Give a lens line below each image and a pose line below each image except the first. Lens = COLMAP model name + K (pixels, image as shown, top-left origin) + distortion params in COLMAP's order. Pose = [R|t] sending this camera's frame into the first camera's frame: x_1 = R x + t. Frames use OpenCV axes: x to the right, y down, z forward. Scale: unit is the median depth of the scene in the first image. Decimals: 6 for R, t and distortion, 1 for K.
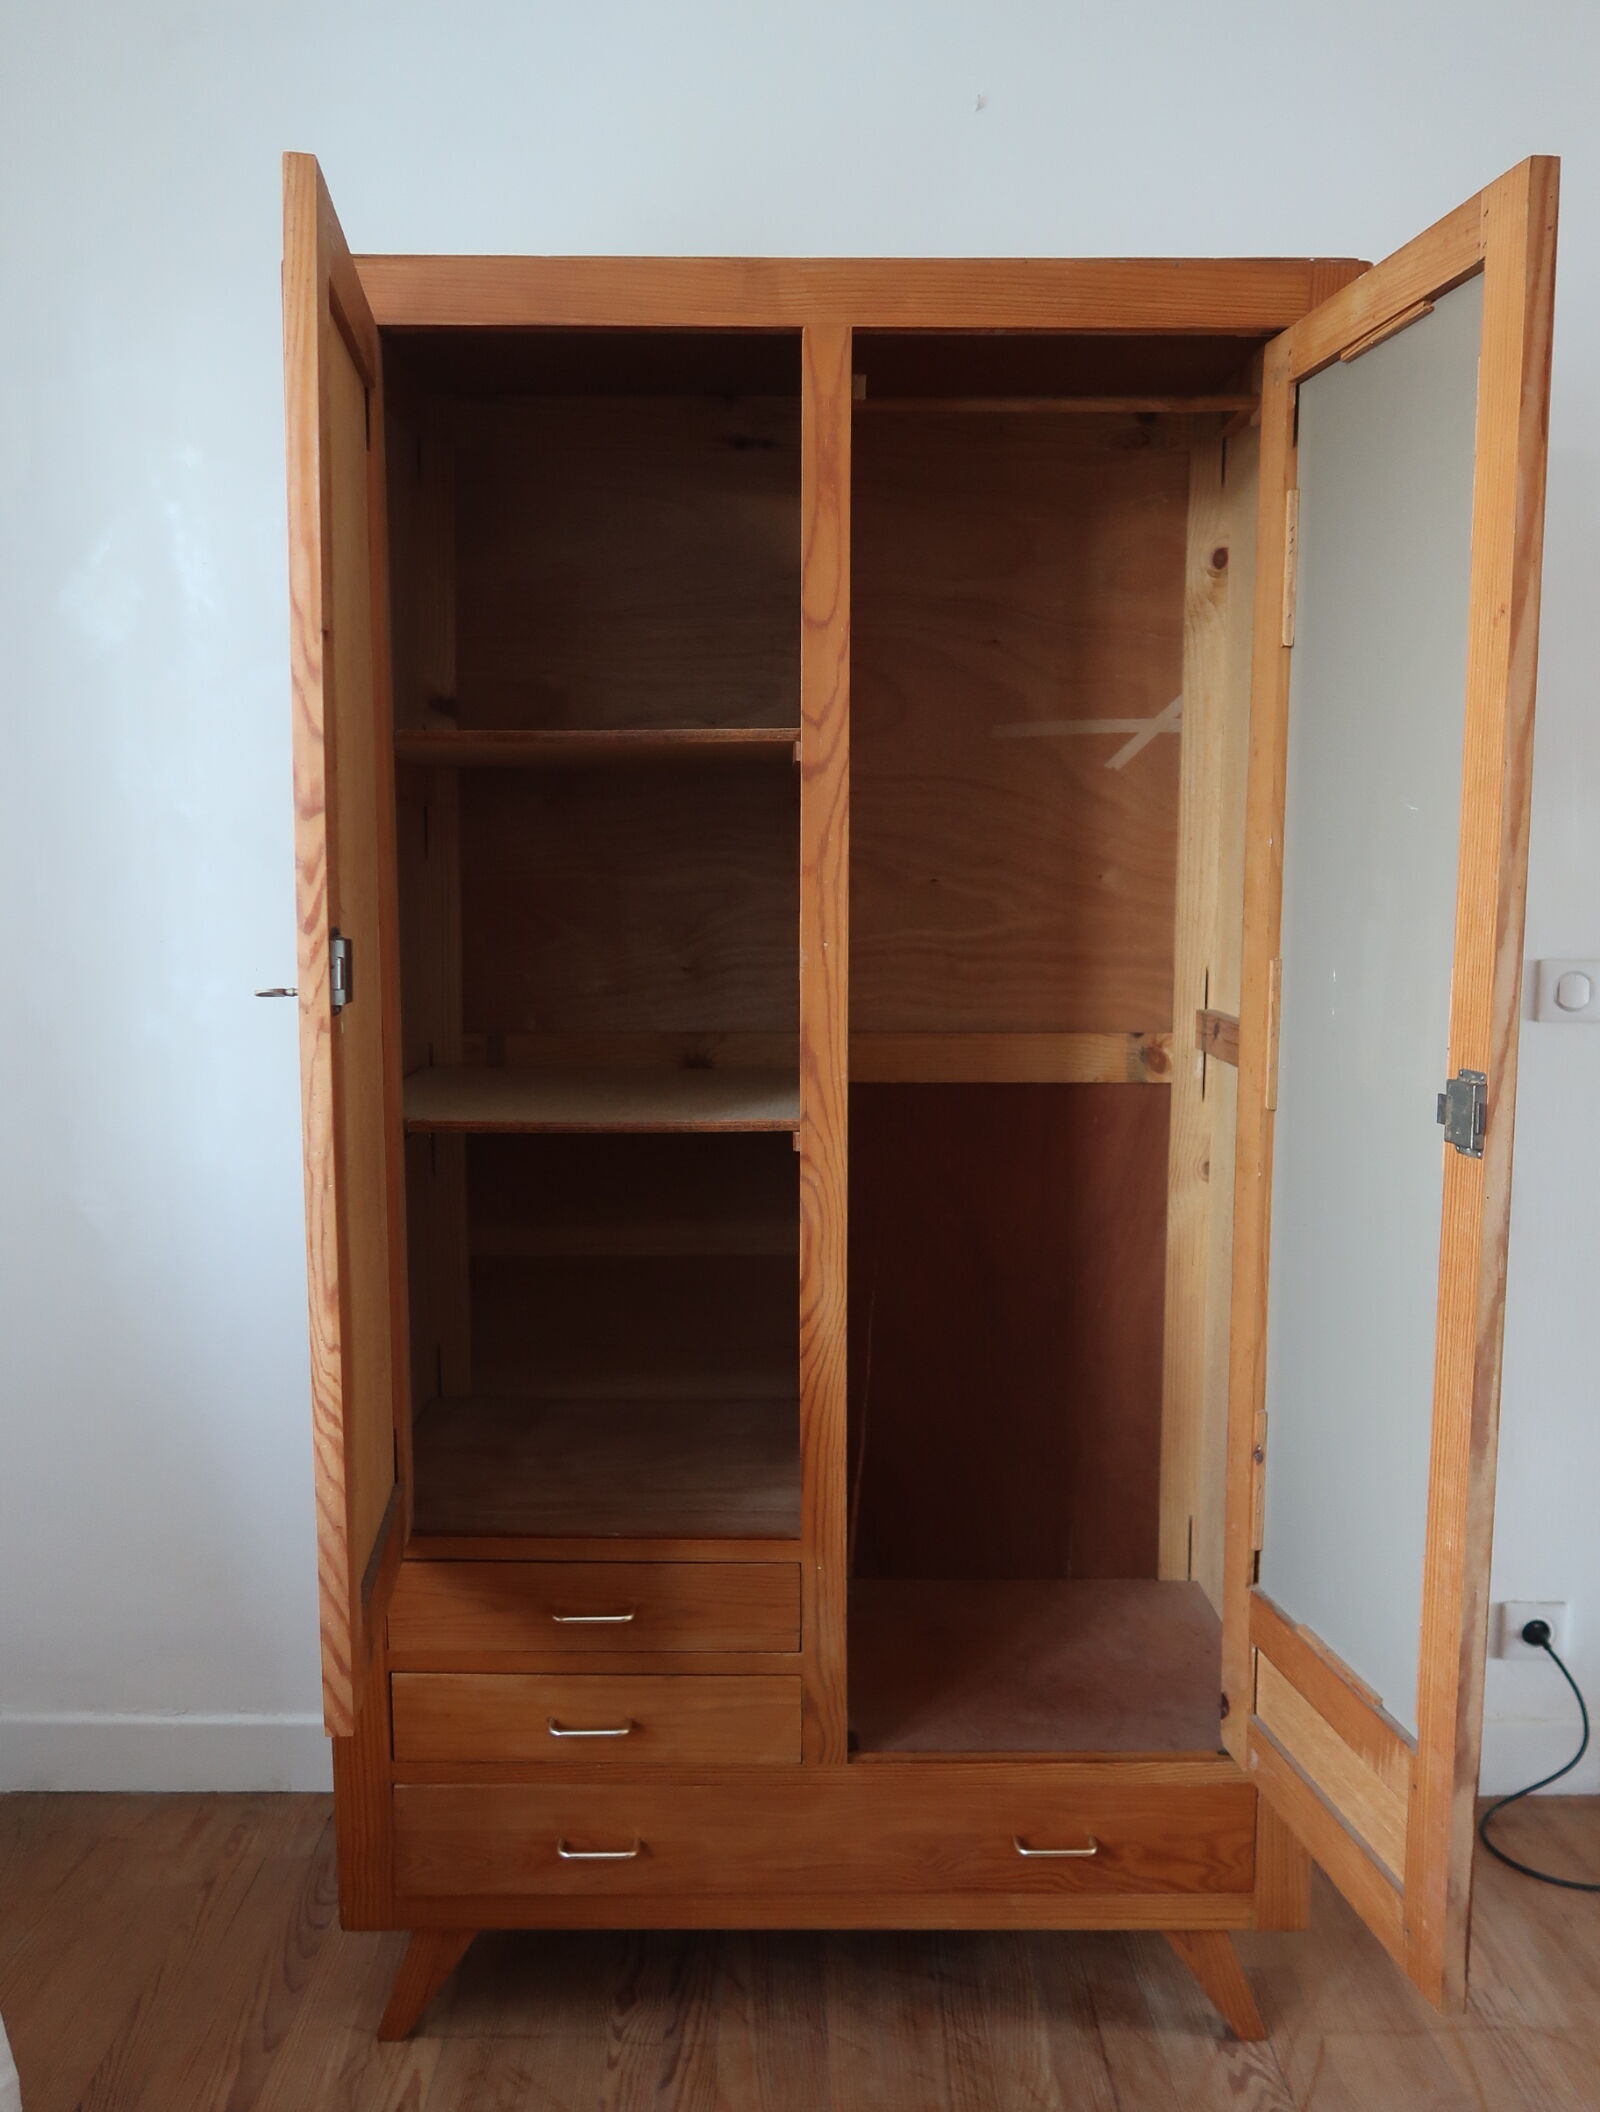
lens RADIAL K [[1653.4, 0, 795.0], [0, 1653.4, 1071.7], [0, 0, 1]] dist [-0.023061, 0.004170]
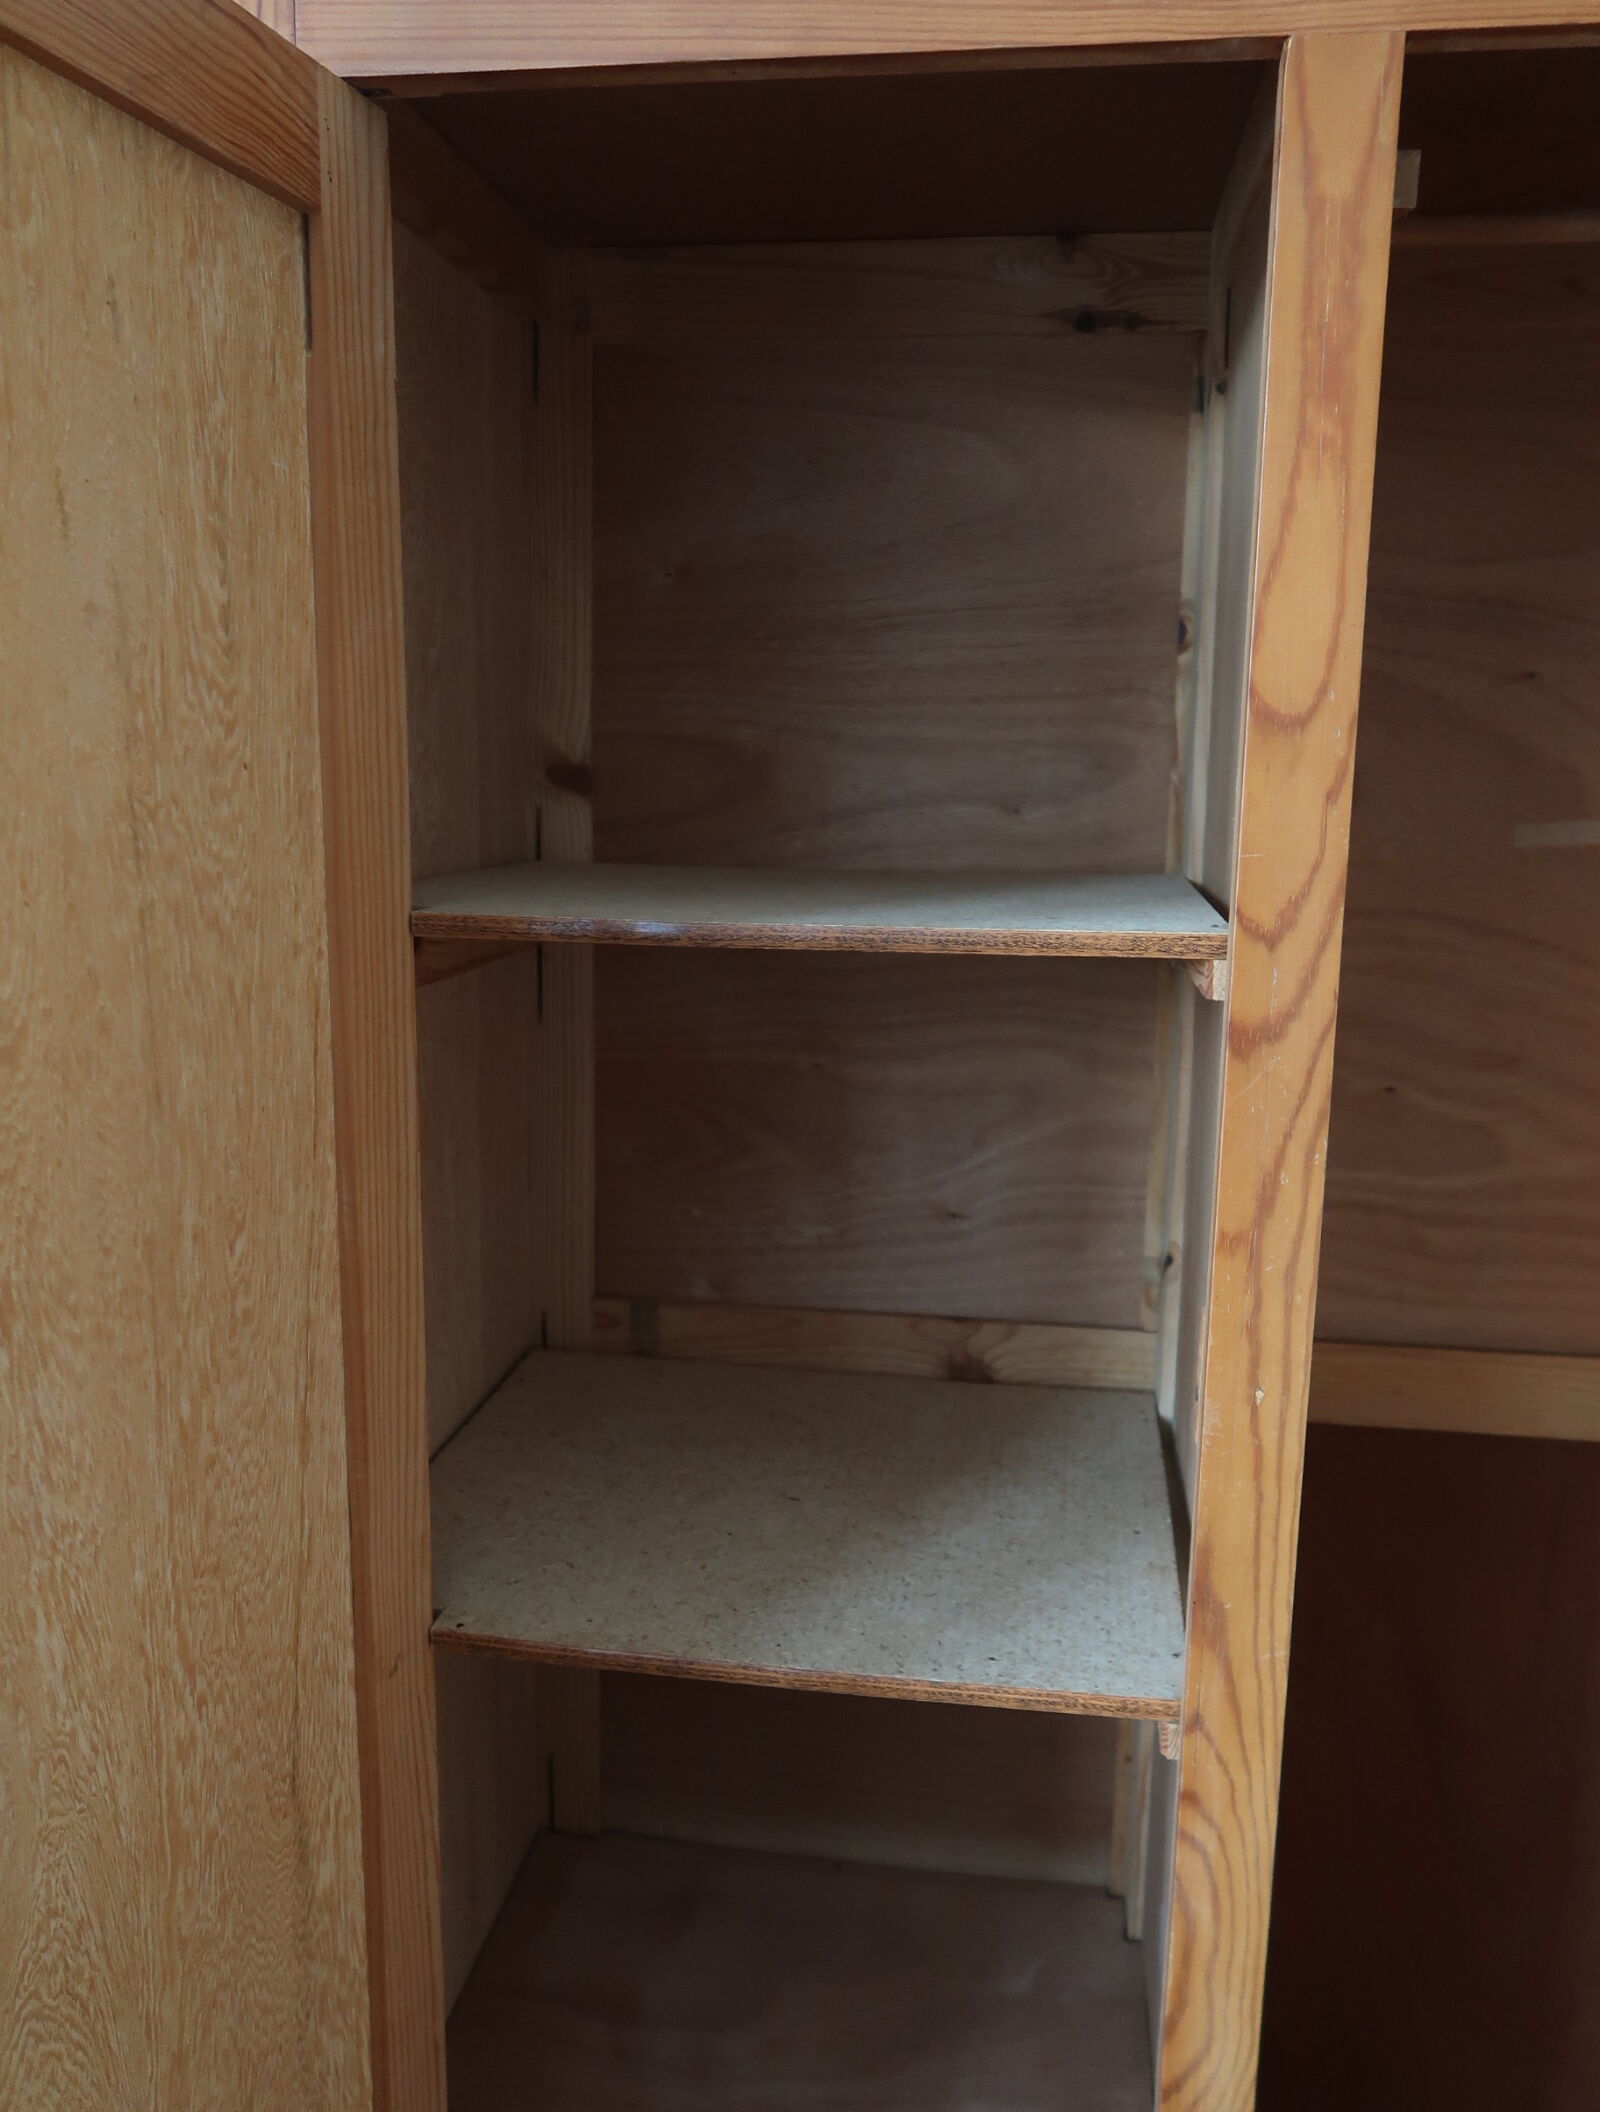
lens RADIAL K [[1653.4, 0, 795.0], [0, 1653.4, 1071.7], [0, 0, 1]] dist [-0.023061, 0.004170]
pose [[0.988061, 0.038731, -0.149113, -0.037681], [-0.030086, 0.997757, 0.059799, -0.157692], [0.151095, -0.054599, 0.987010, 0.421076]]
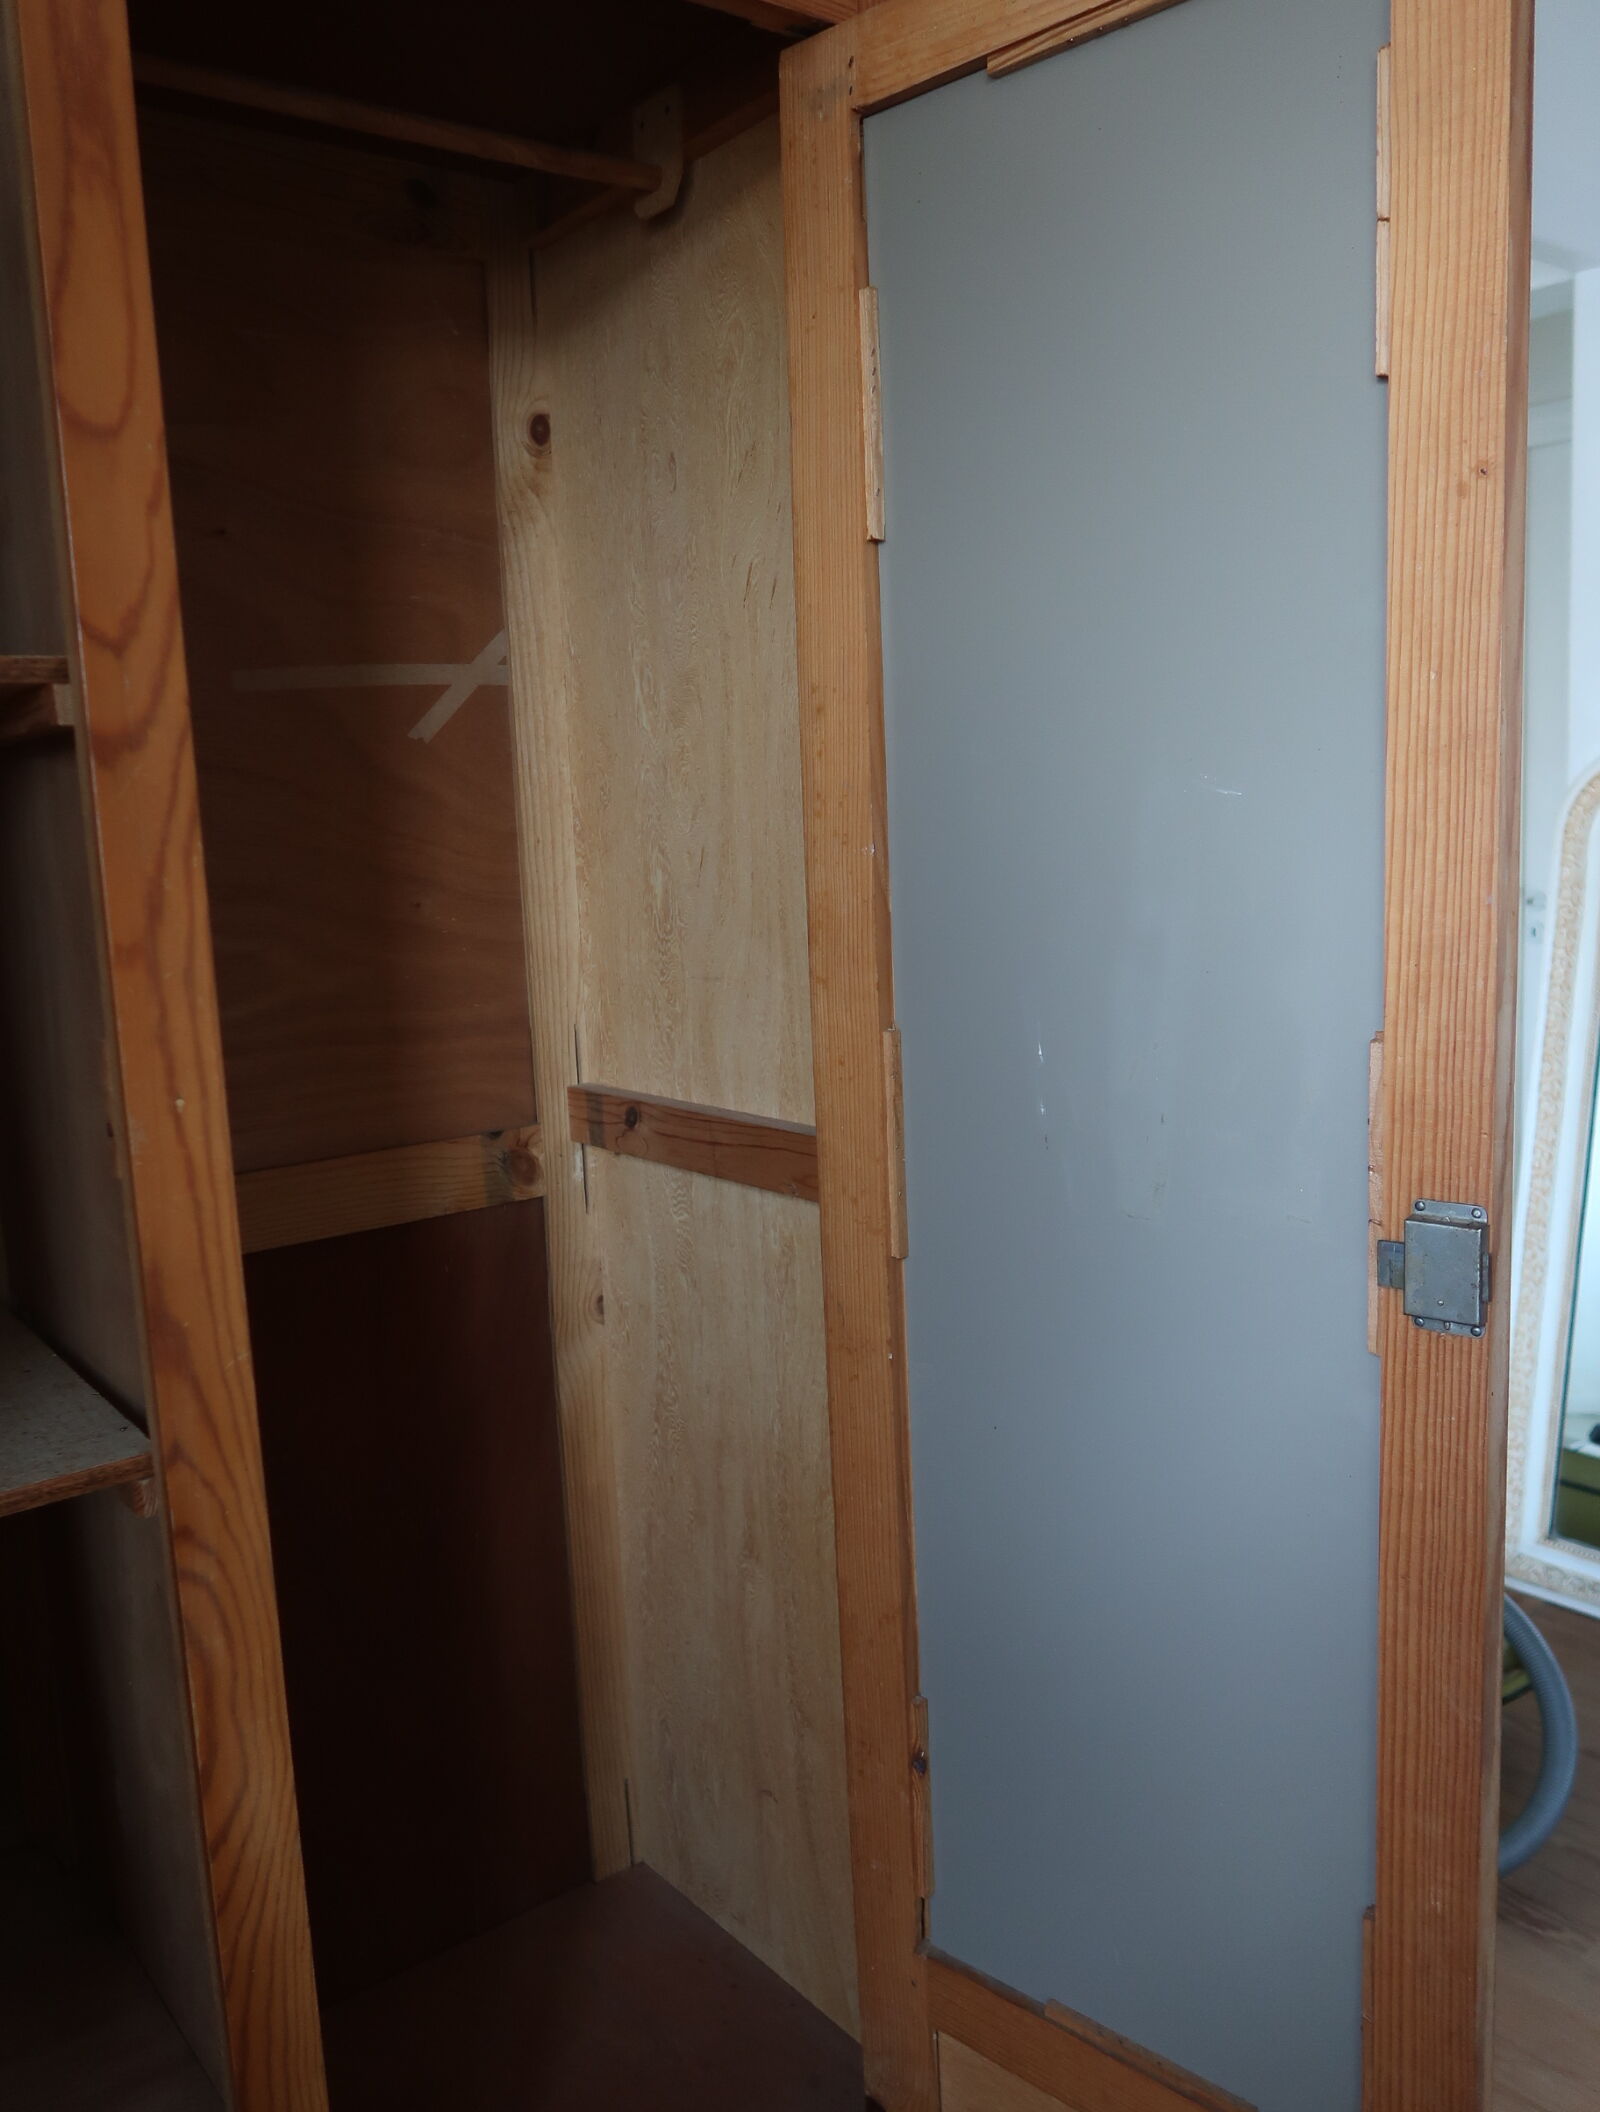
lens RADIAL K [[1653.4, 0, 795.0], [0, 1653.4, 1071.7], [0, 0, 1]] dist [-0.023061, 0.004170]
pose [[0.786760, -0.127809, 0.603882, -0.106550], [0.119488, 0.991358, 0.054144, -0.073824], [-0.605584, 0.029558, 0.795232, 0.410355]]
